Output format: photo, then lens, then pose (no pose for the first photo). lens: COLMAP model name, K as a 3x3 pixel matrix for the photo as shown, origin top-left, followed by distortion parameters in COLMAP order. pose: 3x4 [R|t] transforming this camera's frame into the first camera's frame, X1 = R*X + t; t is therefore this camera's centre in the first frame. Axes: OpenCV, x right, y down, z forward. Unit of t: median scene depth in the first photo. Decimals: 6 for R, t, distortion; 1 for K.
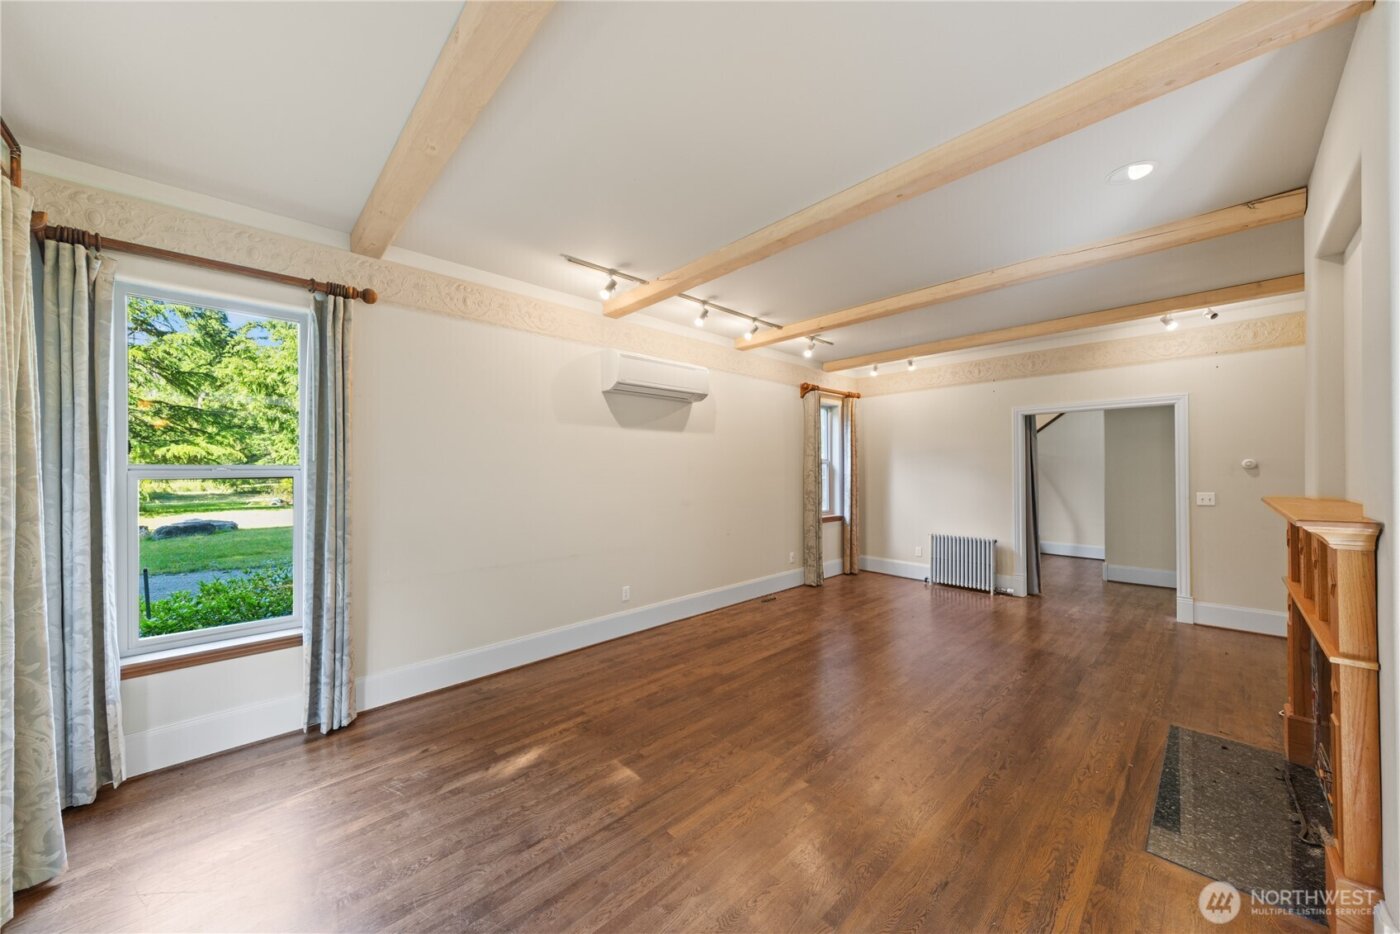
lens RADIAL K [[490.3, 0, 694.8], [0, 490.3, 470.0], [0, 0, 1]] dist [0.009732, -0.000065]
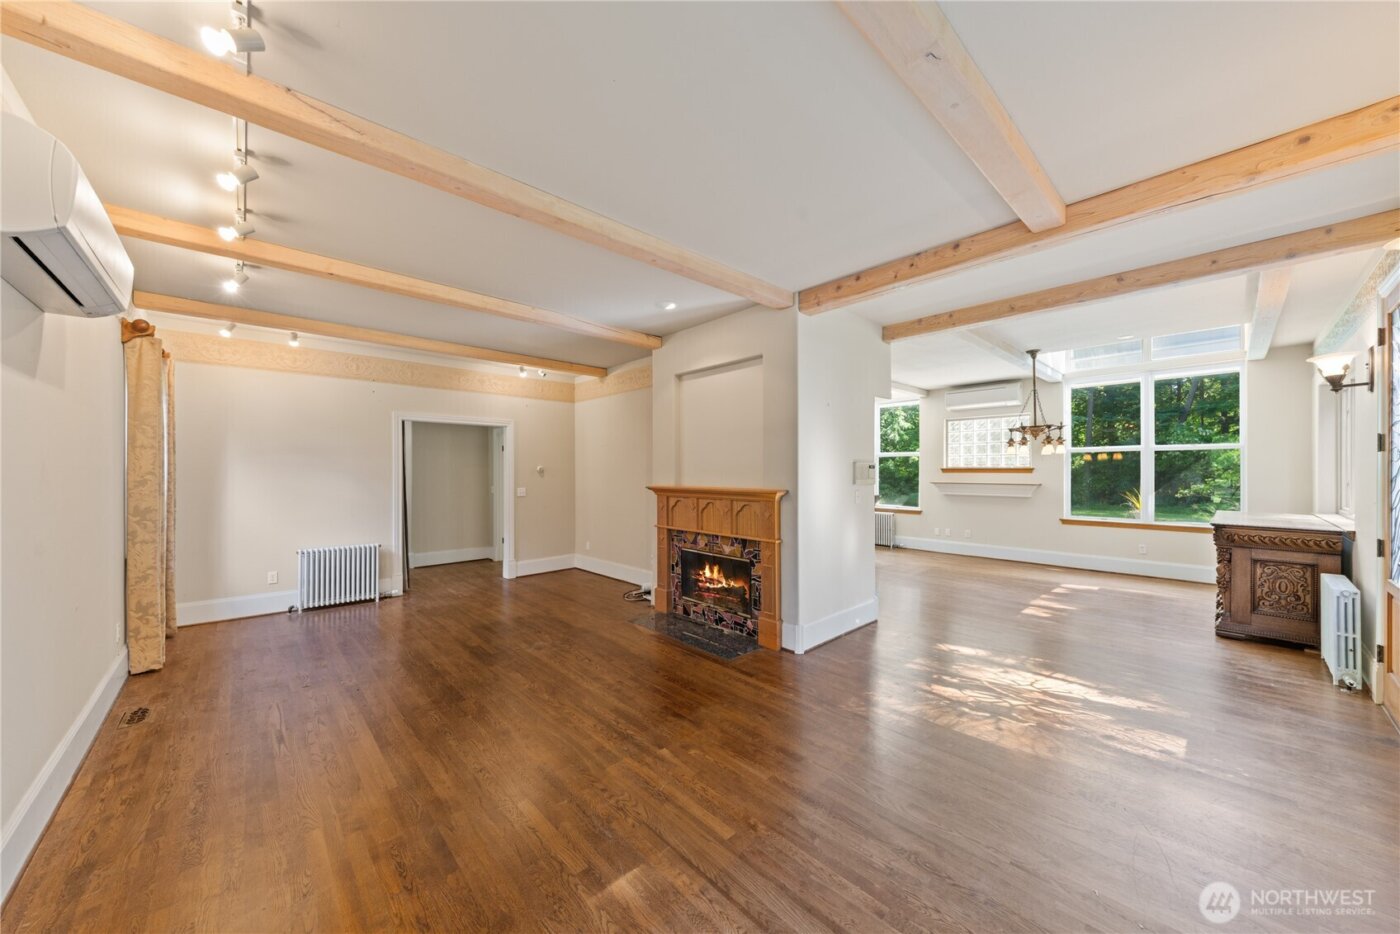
lens RADIAL K [[490.3, 0, 694.8], [0, 490.3, 470.0], [0, 0, 1]] dist [0.009732, -0.000065]
pose [[0.015571, 0.008035, 0.999846, -0.760272], [0.000370, 0.999968, -0.008042, 0.004956], [-0.999879, 0.000495, 0.015567, 0.764550]]
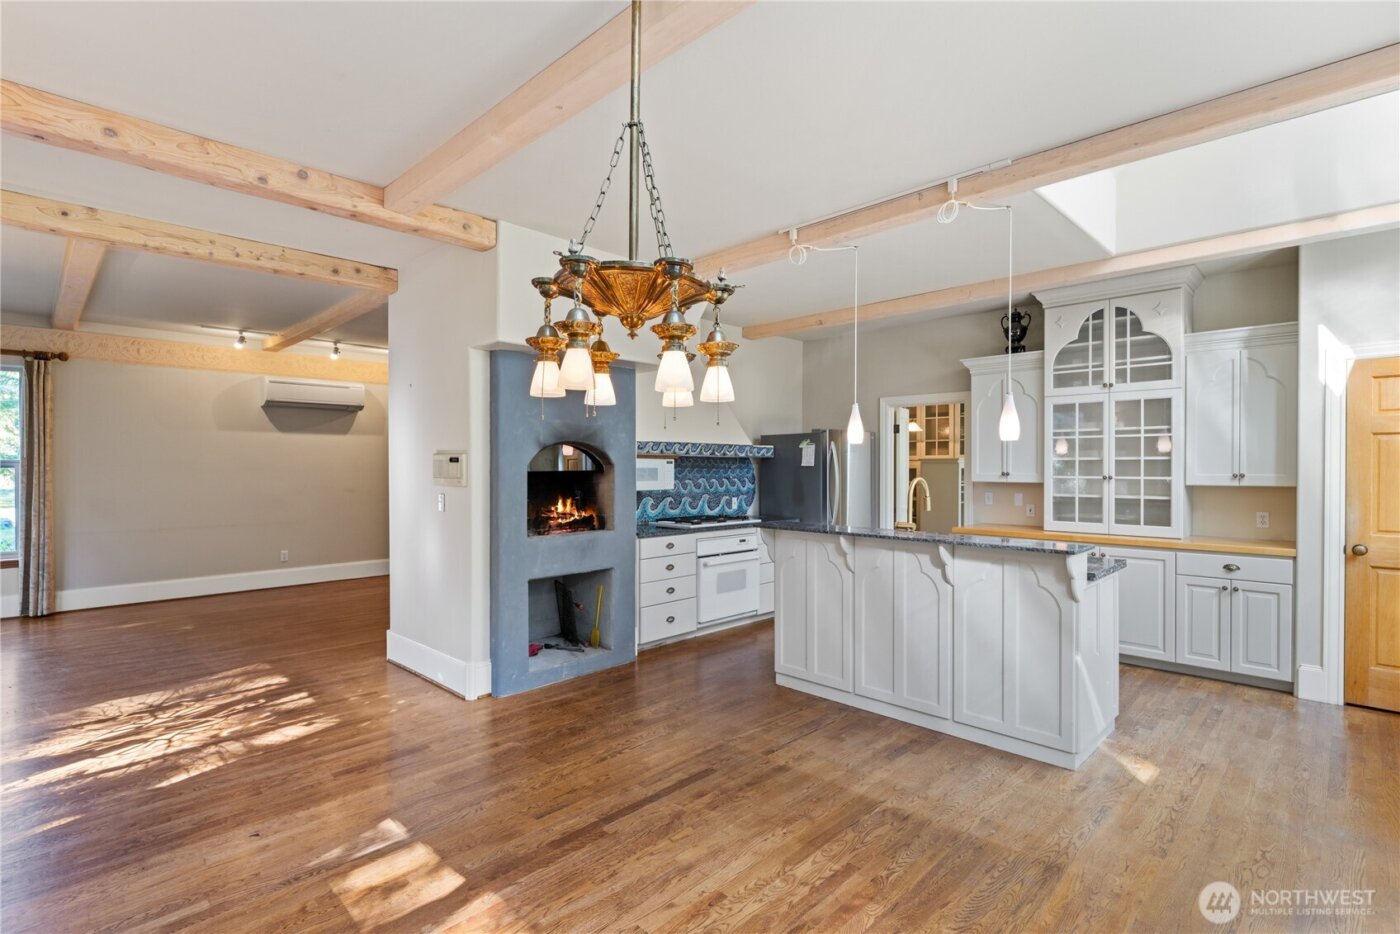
lens RADIAL K [[663.4, 0, 692.6], [0, 663.4, 468.8], [0, 0, 1]] dist [0.004192, -0.000971]
pose [[0.999466, 0.005064, 0.032291, 1.358945], [-0.005323, 0.999954, 0.007932, -0.010275], [-0.032249, -0.008099, 0.999447, -1.277310]]
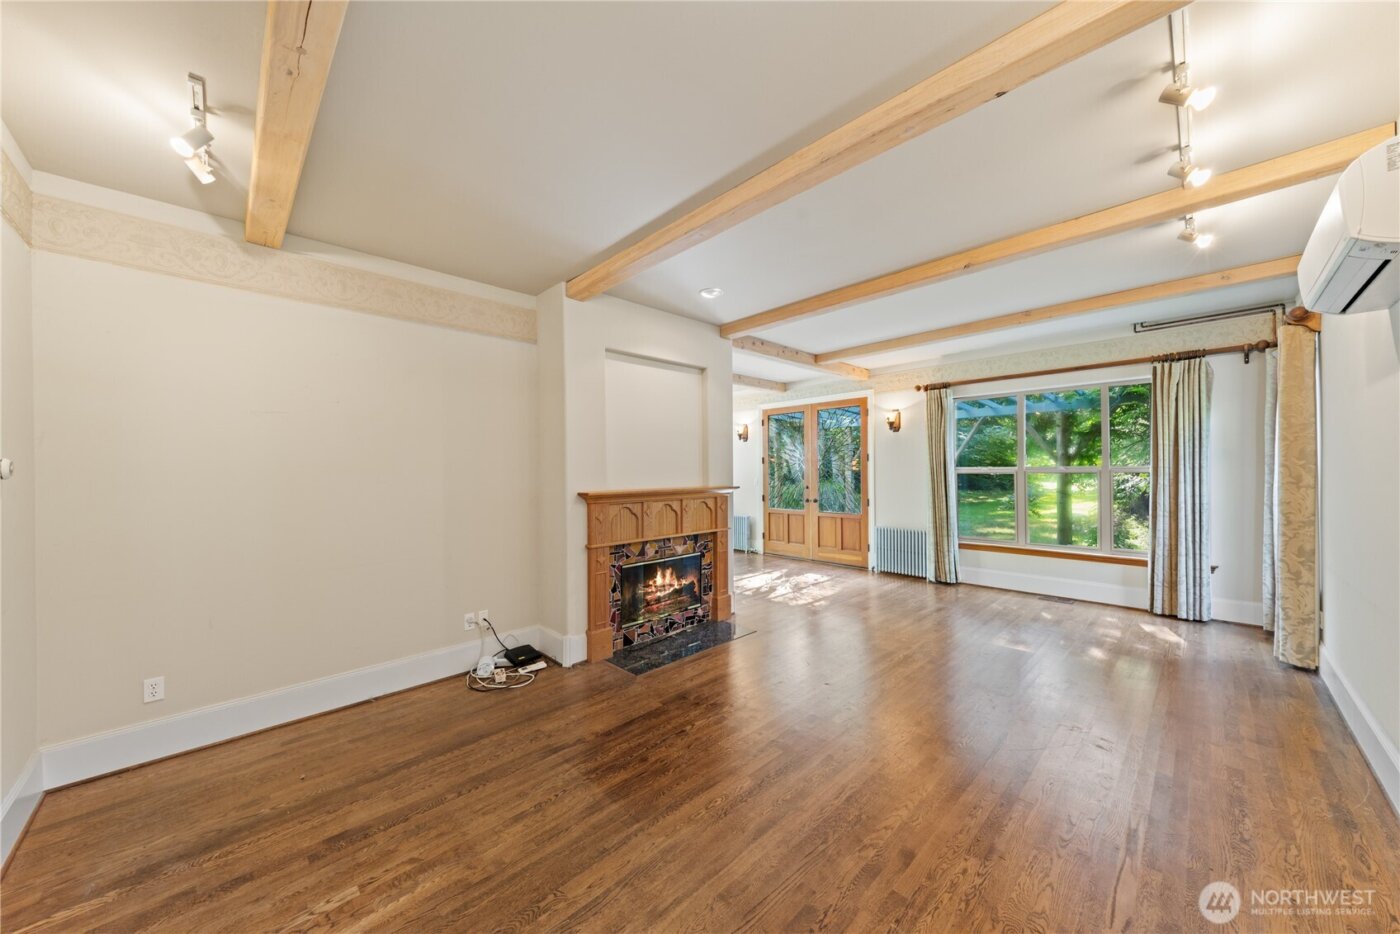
lens RADIAL K [[490.3, 0, 694.8], [0, 490.3, 470.0], [0, 0, 1]] dist [0.009732, -0.000065]
pose [[-0.999865, 0.016018, -0.003648, 0.835933], [0.016014, 0.999871, 0.001170, -0.007391], [0.003666, 0.001112, -0.999993, 2.313094]]
